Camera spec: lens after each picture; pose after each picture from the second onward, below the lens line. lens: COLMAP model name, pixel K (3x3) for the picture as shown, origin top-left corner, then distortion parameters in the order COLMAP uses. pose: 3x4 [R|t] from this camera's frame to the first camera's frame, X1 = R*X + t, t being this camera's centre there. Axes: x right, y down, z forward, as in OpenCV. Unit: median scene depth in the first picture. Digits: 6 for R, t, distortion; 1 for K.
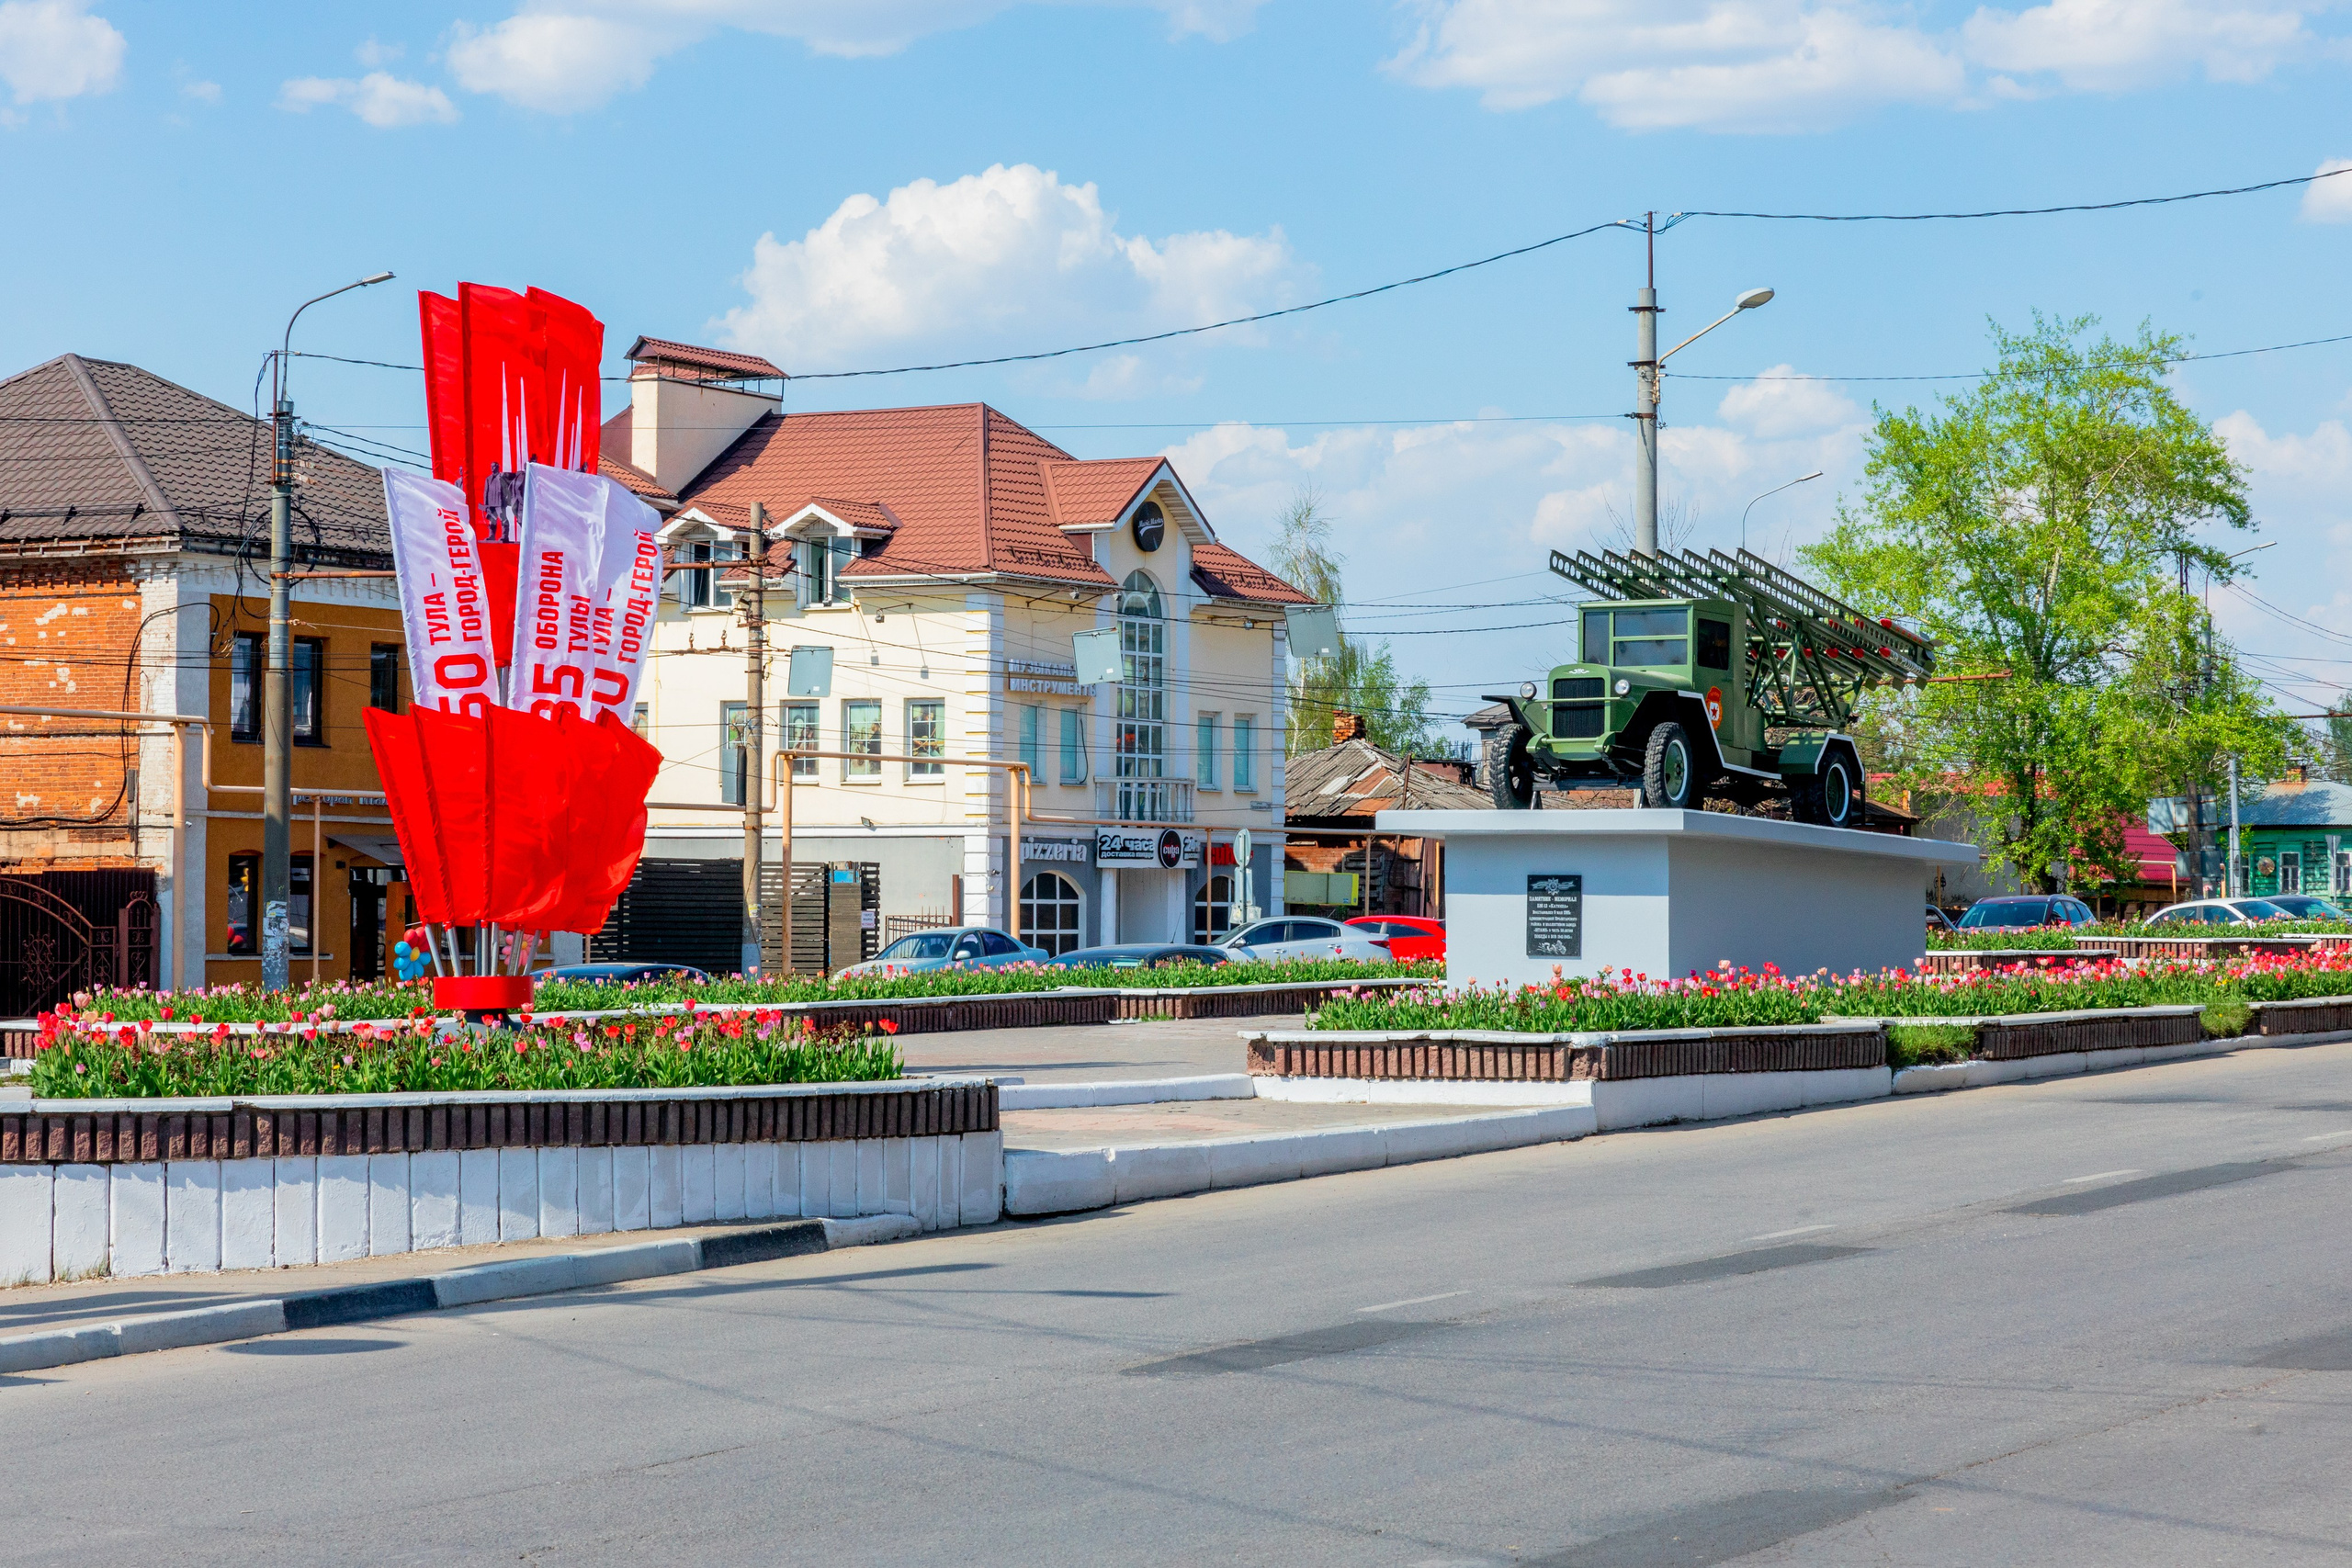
lens RADIAL K [[5137.0, 0, 1148.2], [0, 5137.0, 706.6], [0, 0, 1]] dist [0.018633, 0.425571]
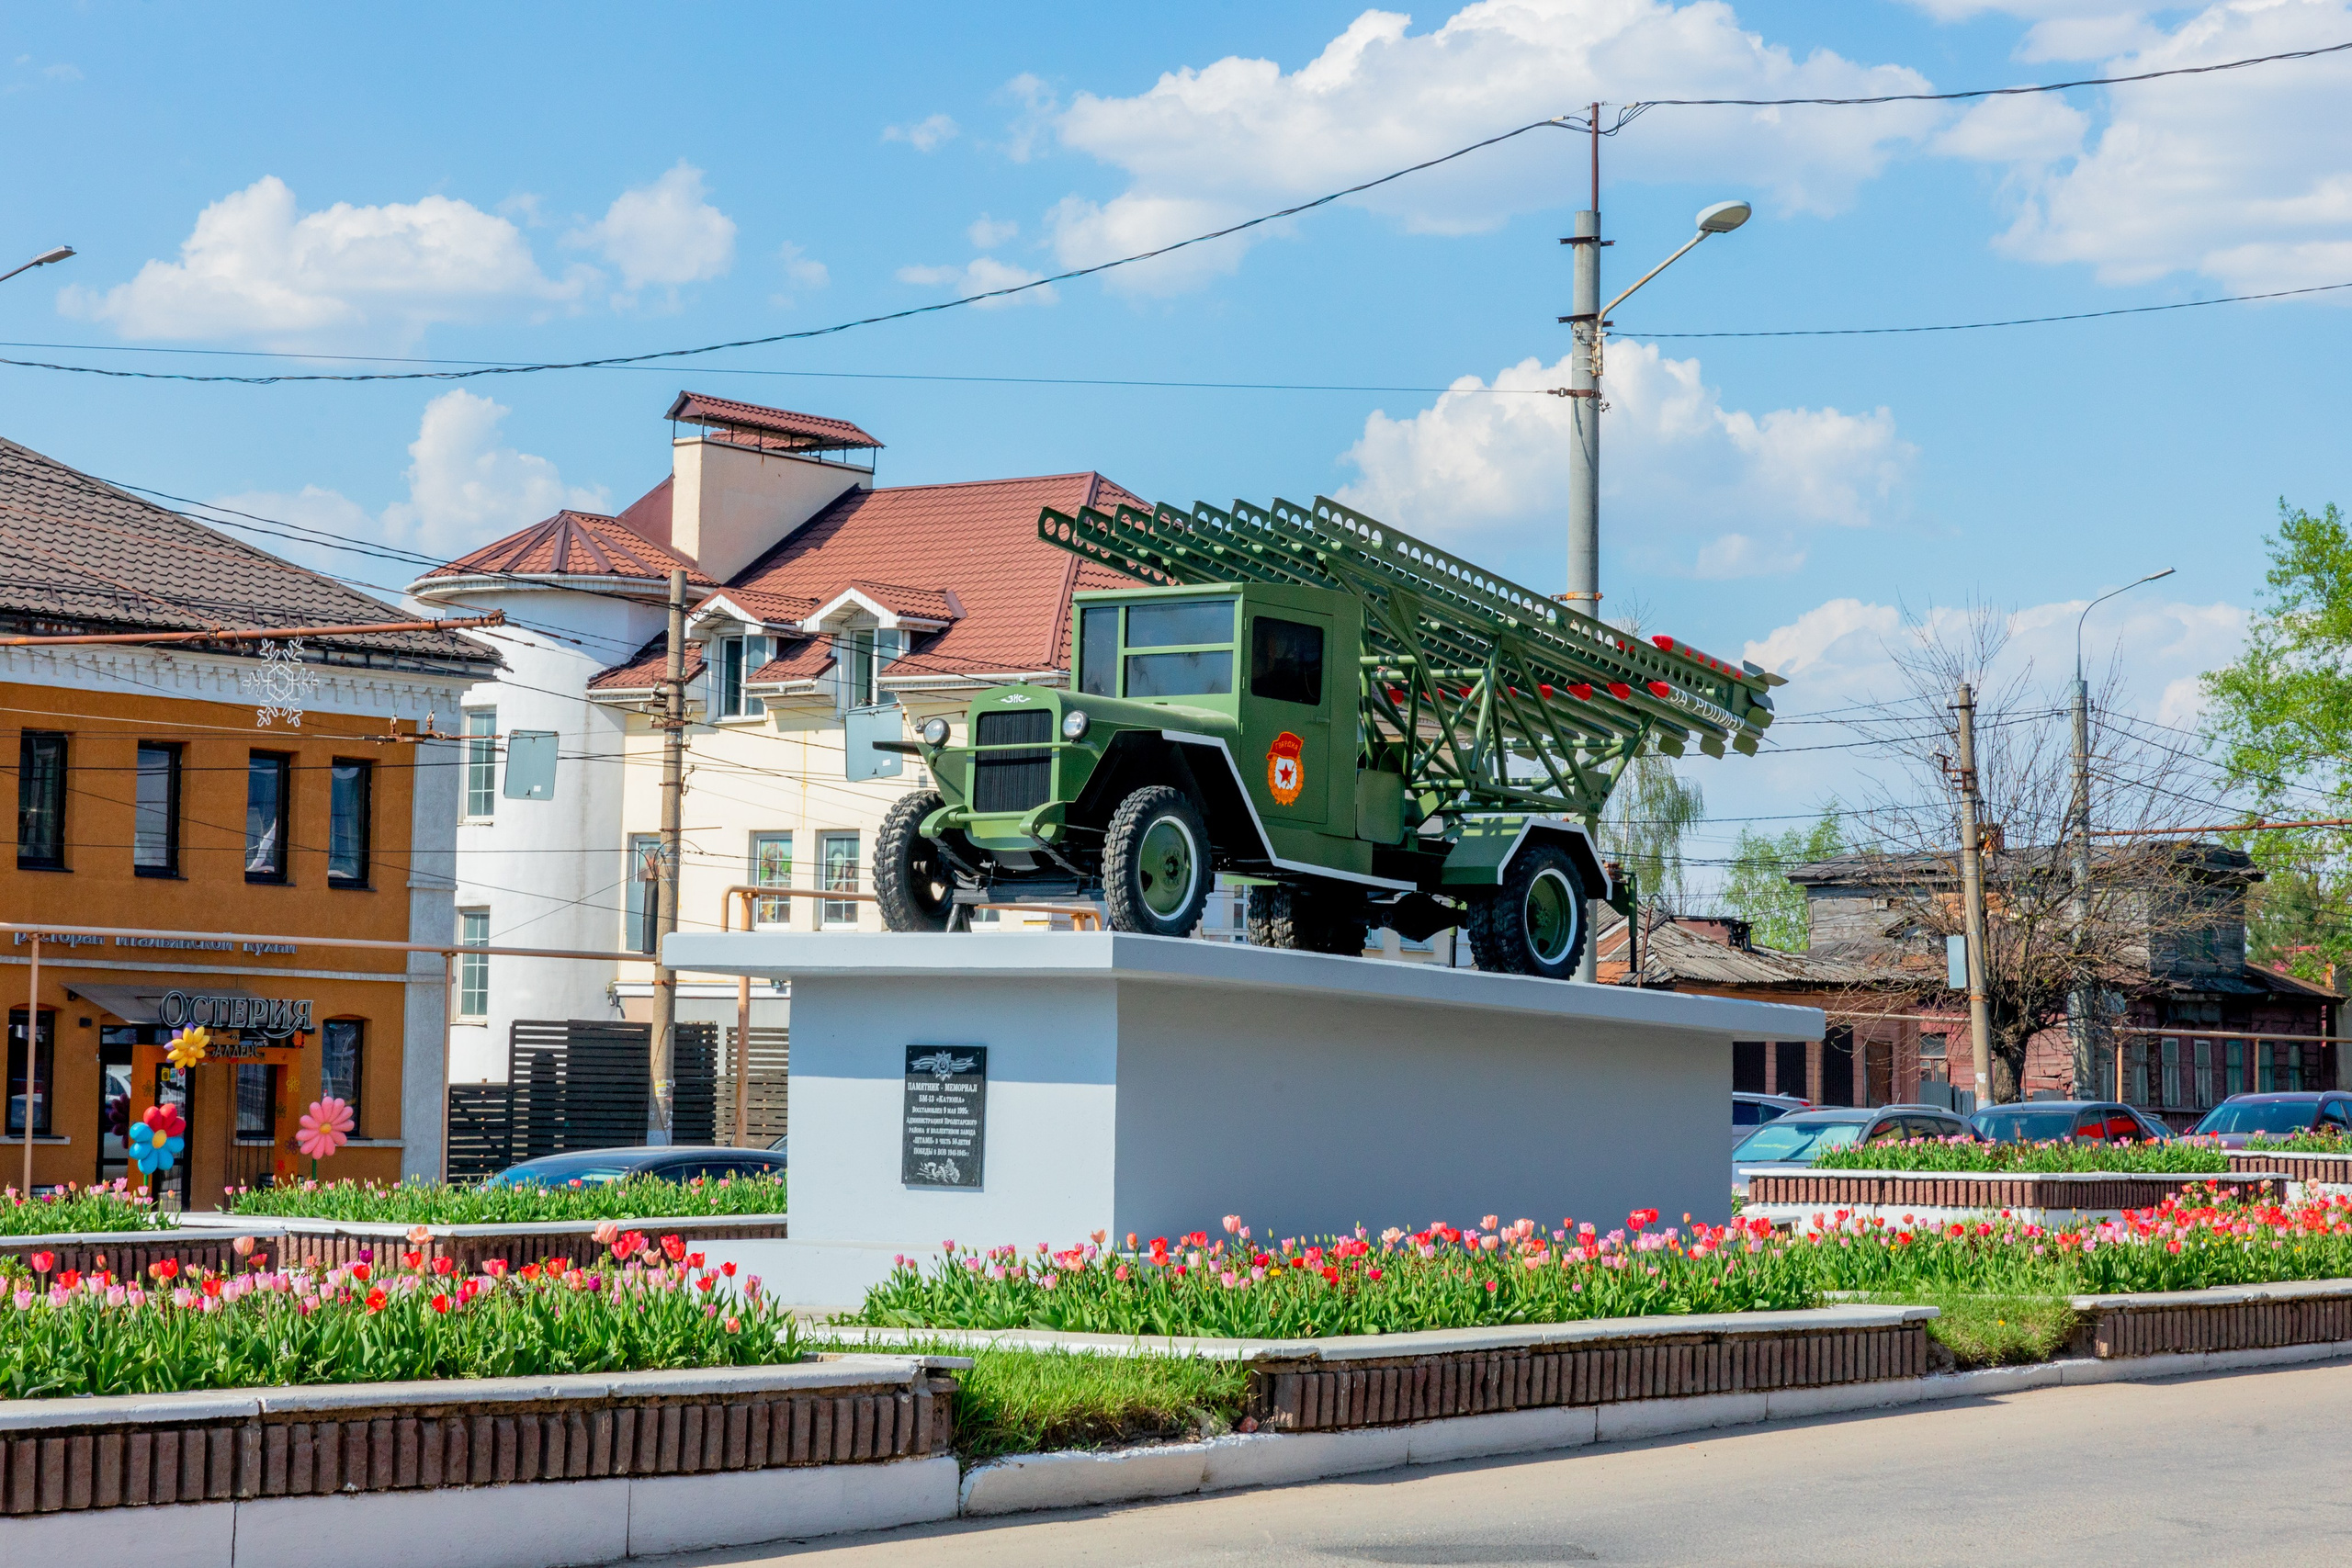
lens RADIAL K [[5137.0, 0, 1148.2], [0, 5137.0, 706.6], [0, 0, 1]] dist [0.018633, 0.425571]
pose [[0.992543, 0.005189, -0.121782, 0.161306], [-0.009412, 0.999373, -0.034127, 0.013138], [0.121529, 0.035019, 0.991970, 0.397539]]
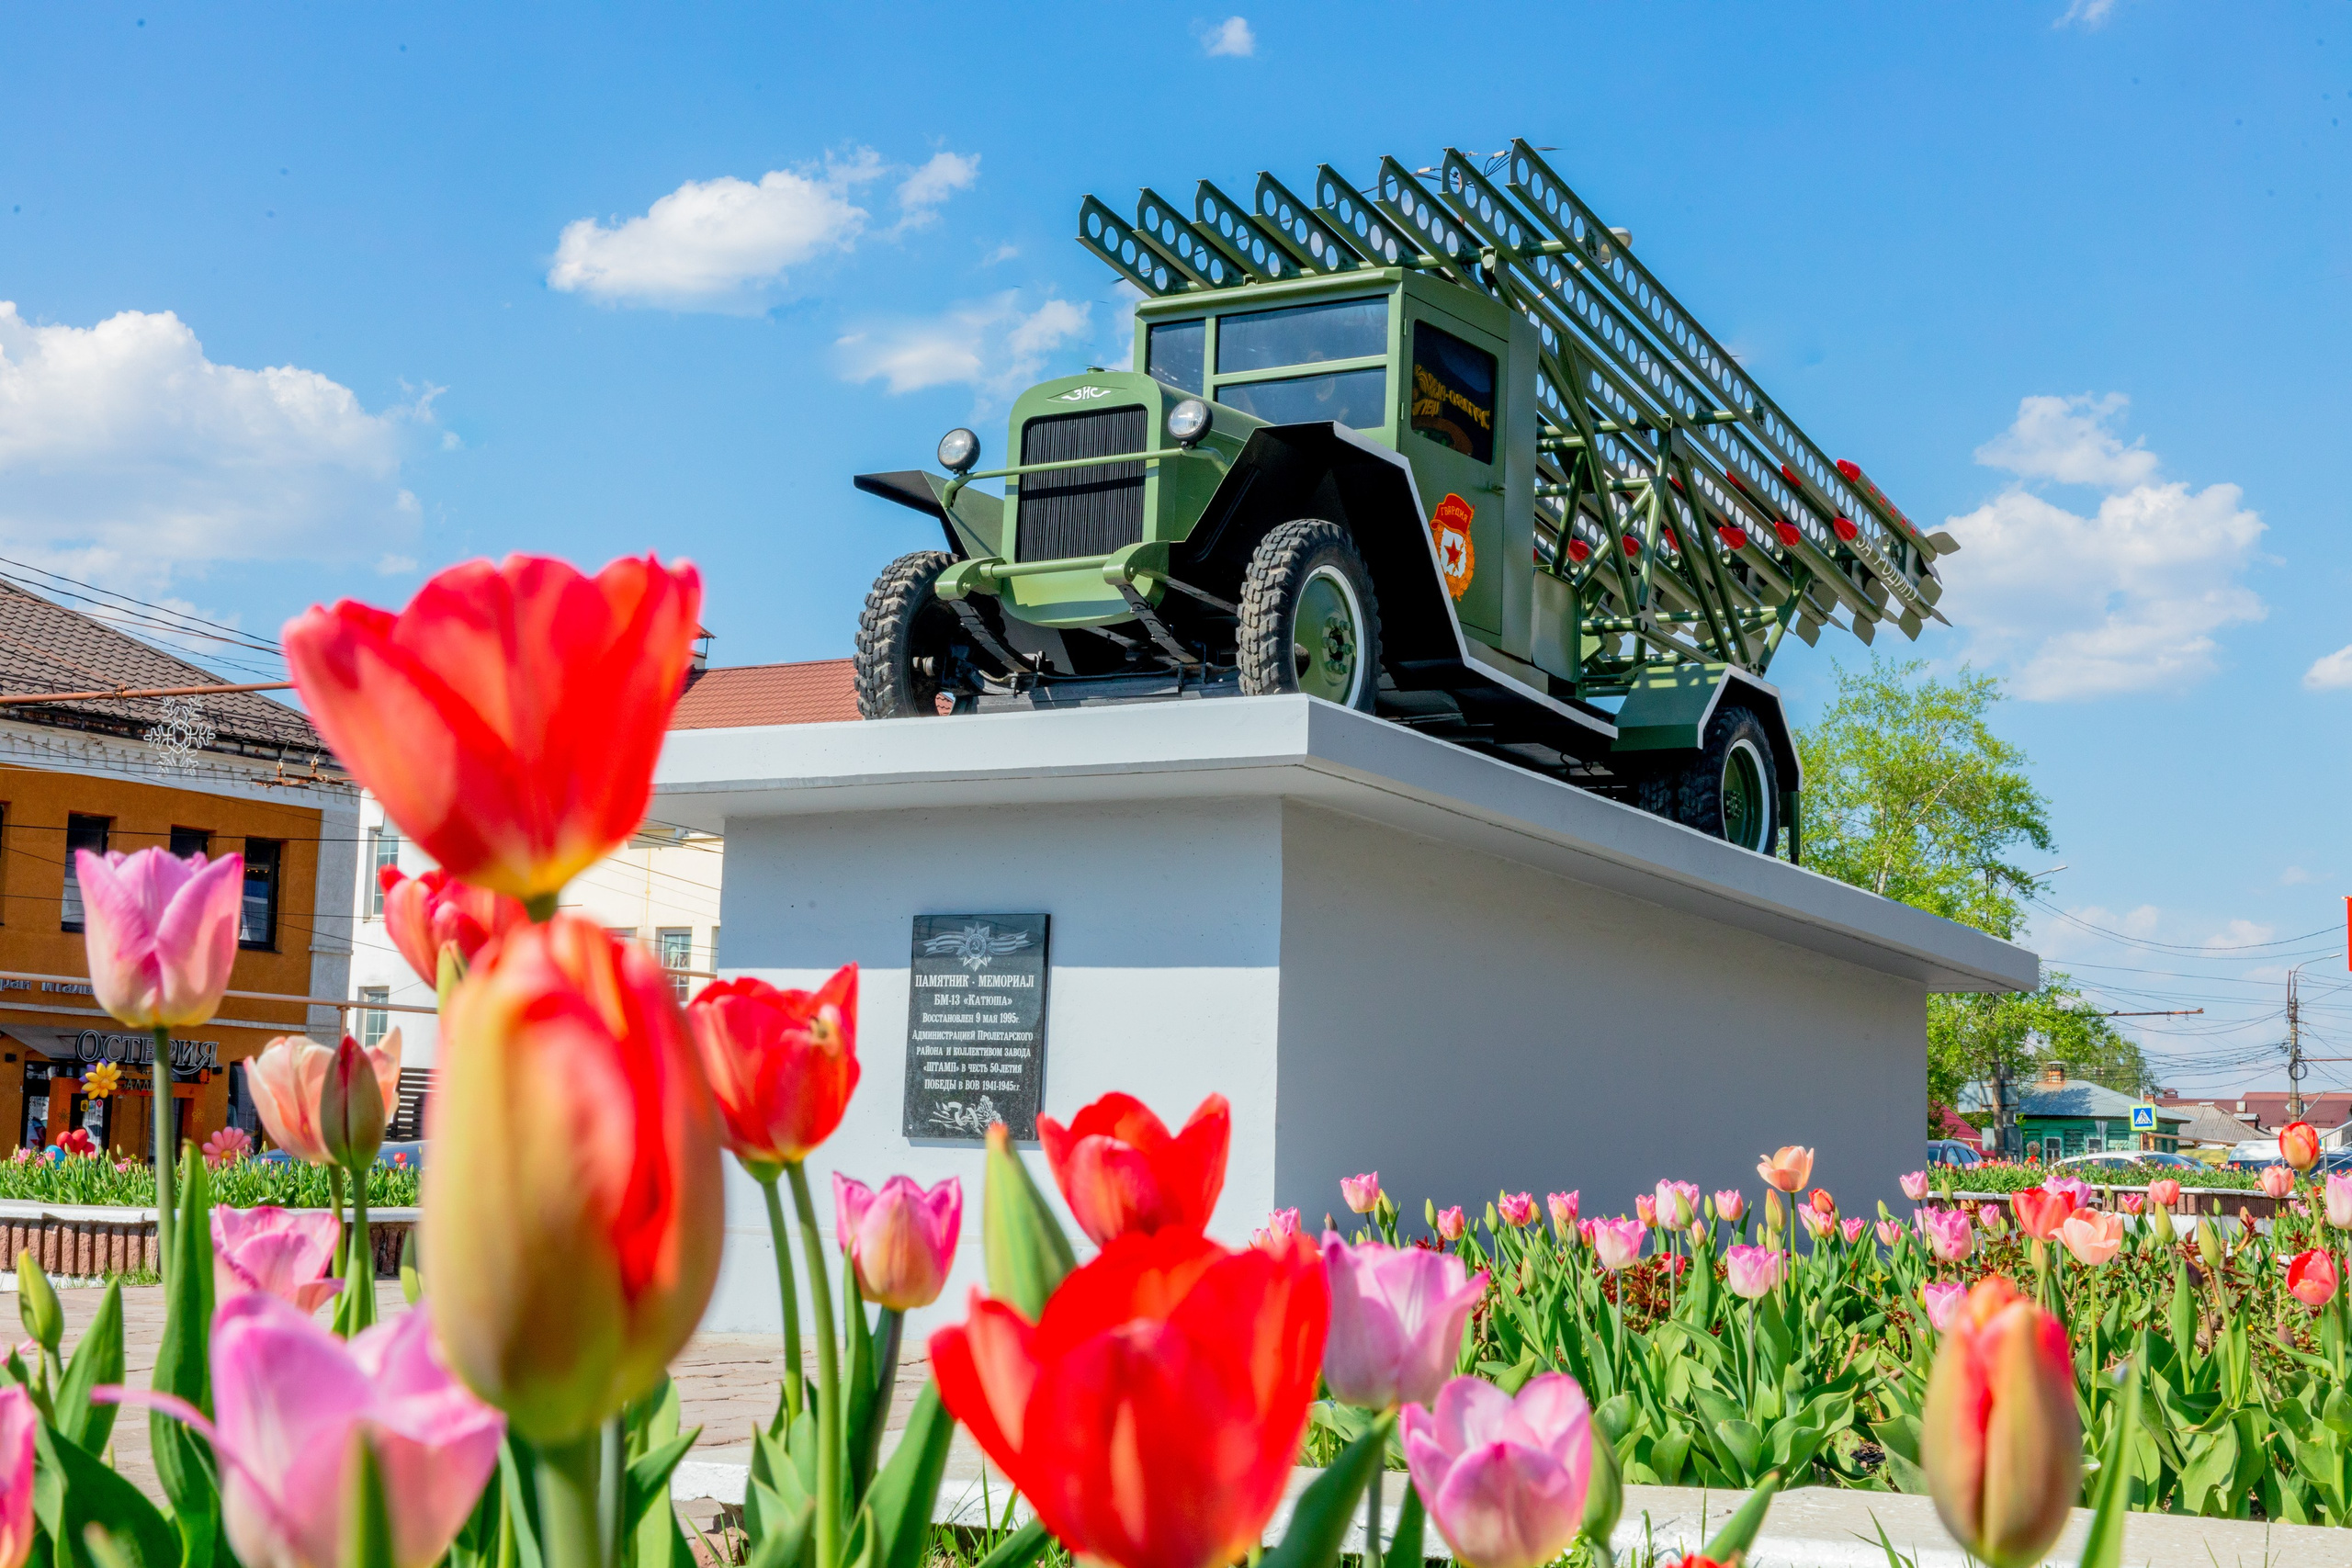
lens RADIAL K [[3252.2, 0, 1176.0], [0, 3252.2, 784.0], [0, 0, 1]] dist [0.016924, -0.002503]
pose [[0.999492, 0.022286, -0.022777, 0.091557], [-0.024036, 0.996528, -0.079712, 0.038882], [0.020921, 0.080219, 0.996558, 0.721418]]
